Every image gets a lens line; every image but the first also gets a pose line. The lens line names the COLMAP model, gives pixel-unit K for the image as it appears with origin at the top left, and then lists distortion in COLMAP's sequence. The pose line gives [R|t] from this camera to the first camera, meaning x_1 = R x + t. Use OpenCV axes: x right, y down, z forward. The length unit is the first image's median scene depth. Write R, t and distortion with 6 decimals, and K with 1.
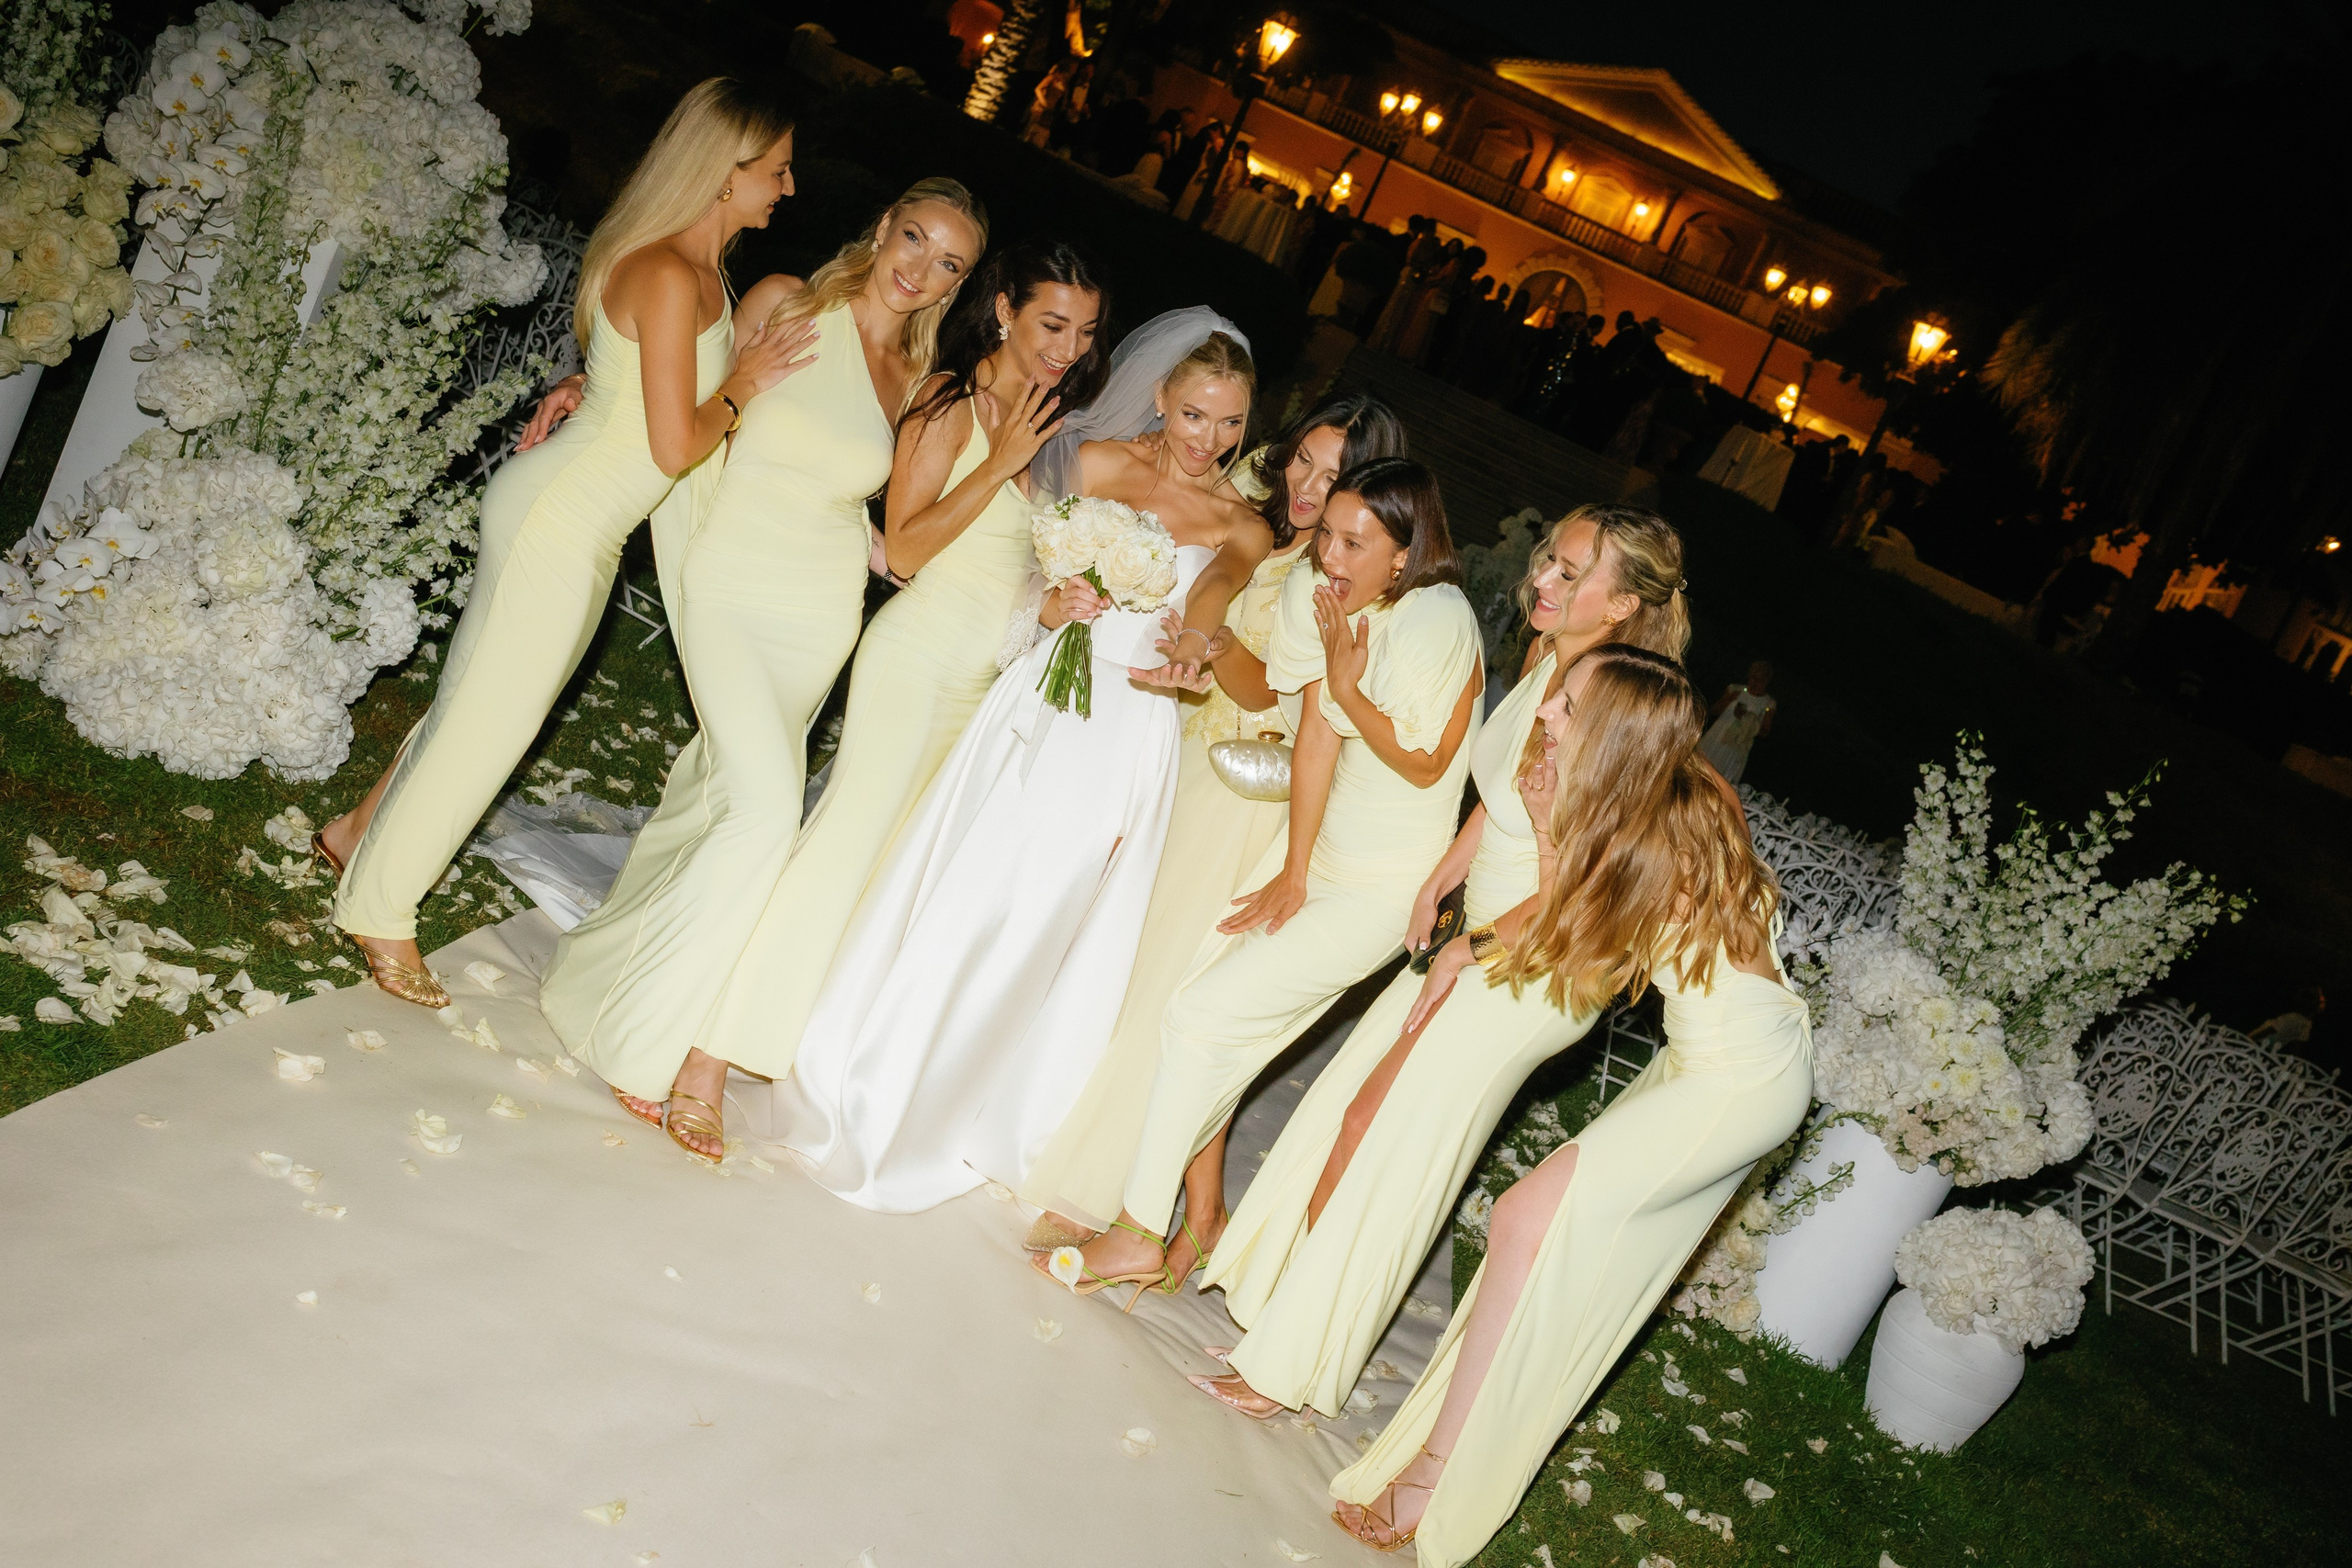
lens RADIAL K [[2229.0, 0, 1176.0], [0, 2229.0, 784.0], [0, 0, 1]] dist [0.011419, -0.021573]
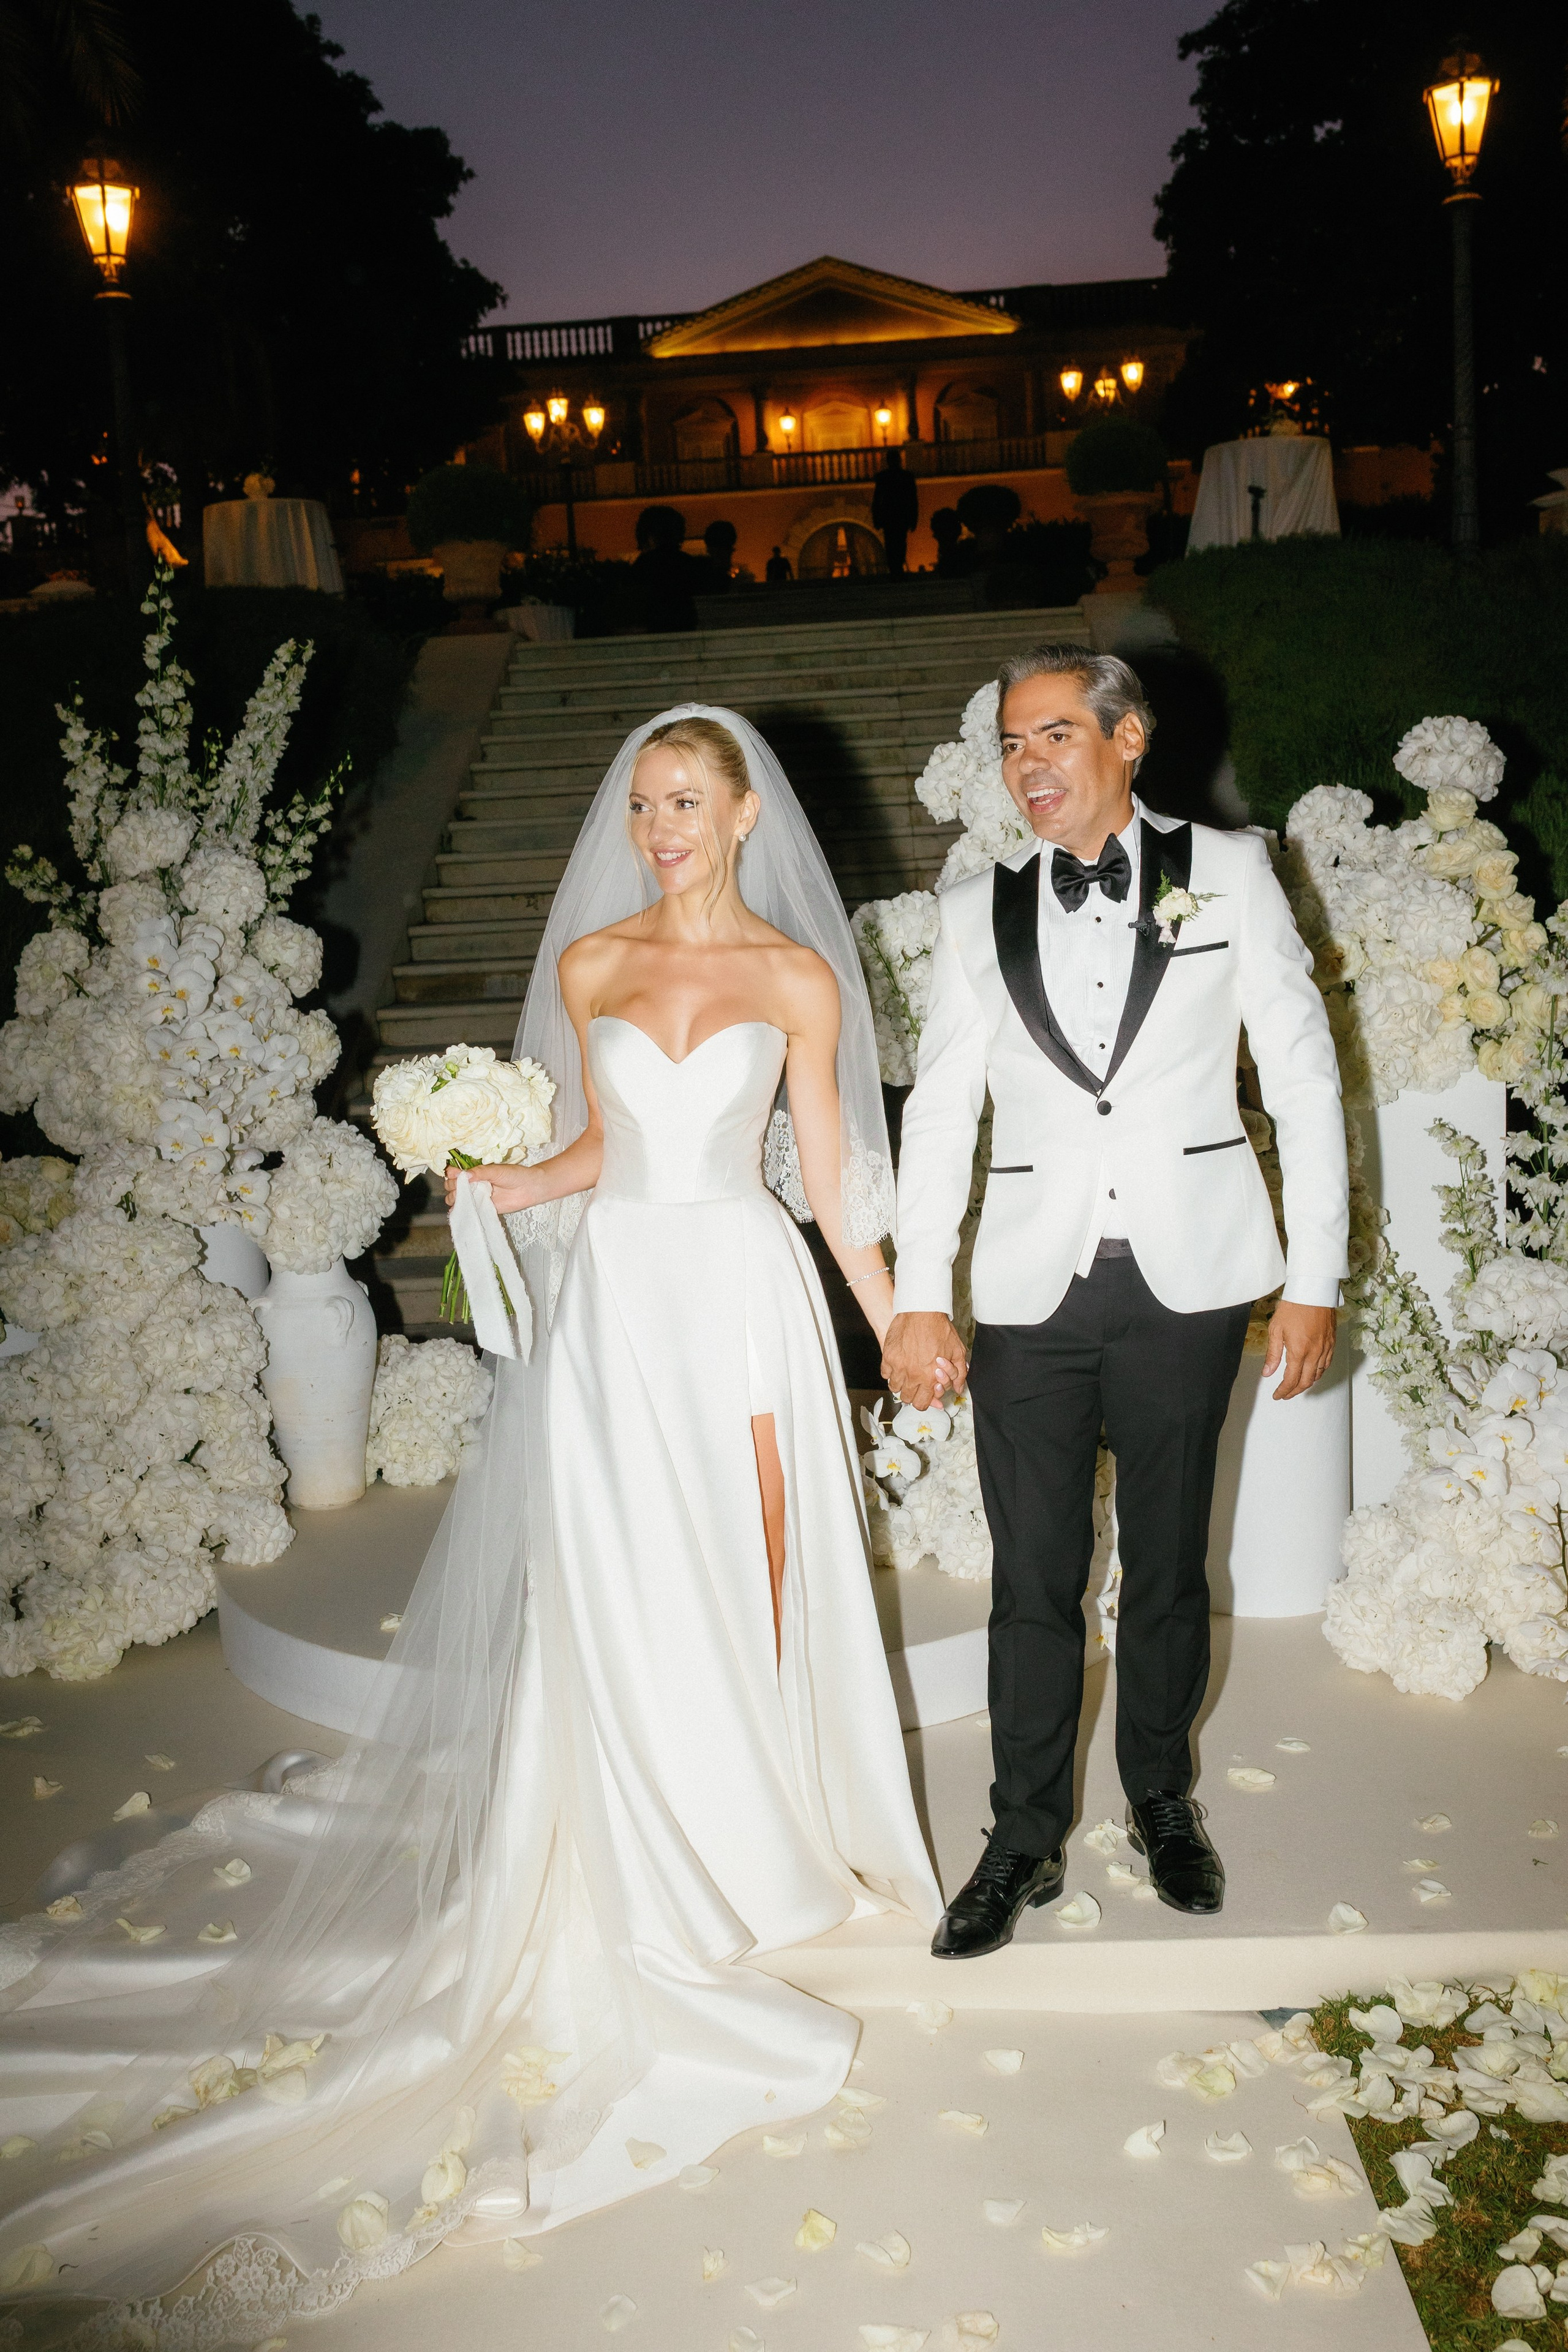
lens RADIAL K [[2233.5, 0, 784.0], [0, 2233.5, 1176.0], [0, 0, 1]] dist [0.000227, 0.004081]
pose [[0.875640, -0.482645, 0.017569, 0.109796], [0.482831, 0.875675, -0.008265, -0.086131], [-0.011396, 0.015720, 0.999811, 0.776395]]
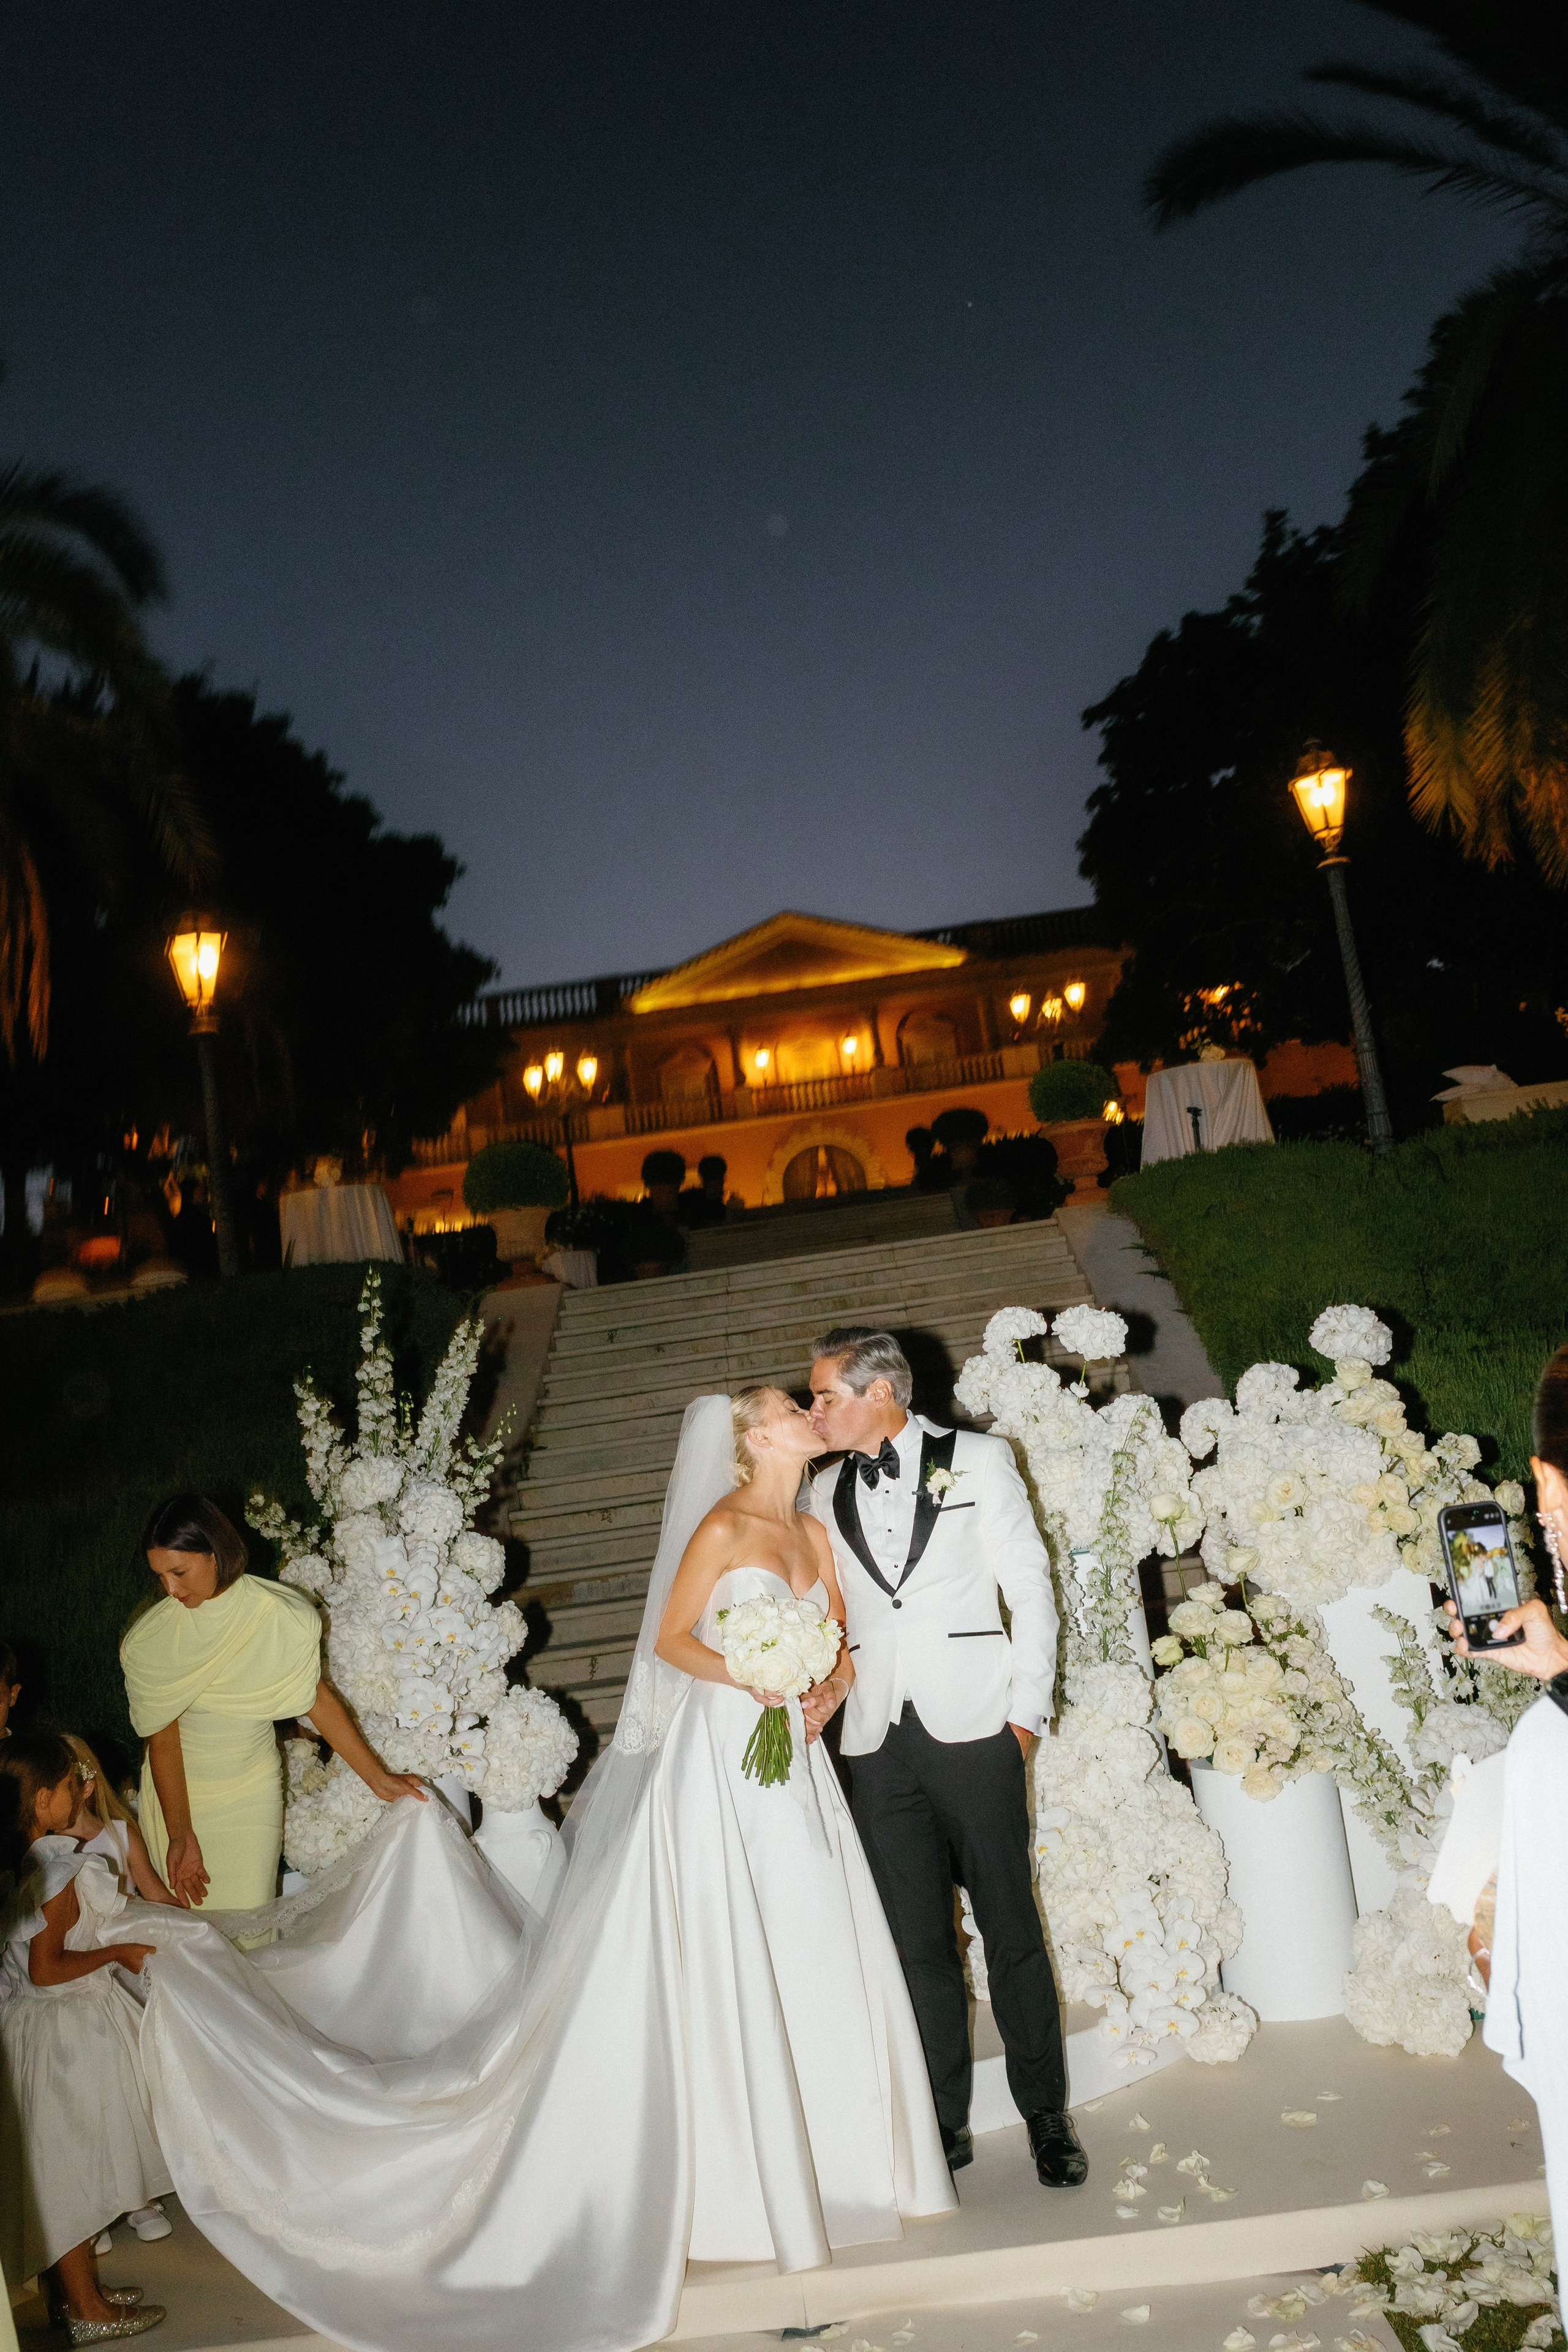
lens RADIAL K [[2231.6, 0, 784.0], [0, 2231.6, 1176.0], [0, 0, 1]] dist [0.001777, 0.001554]
pose [[0.831963, -0.533091, 0.153790, 0.090271], [0.554823, 0.797904, -0.235627, -0.079619], [0.002901, 0.281359, 0.959598, 0.684934]]
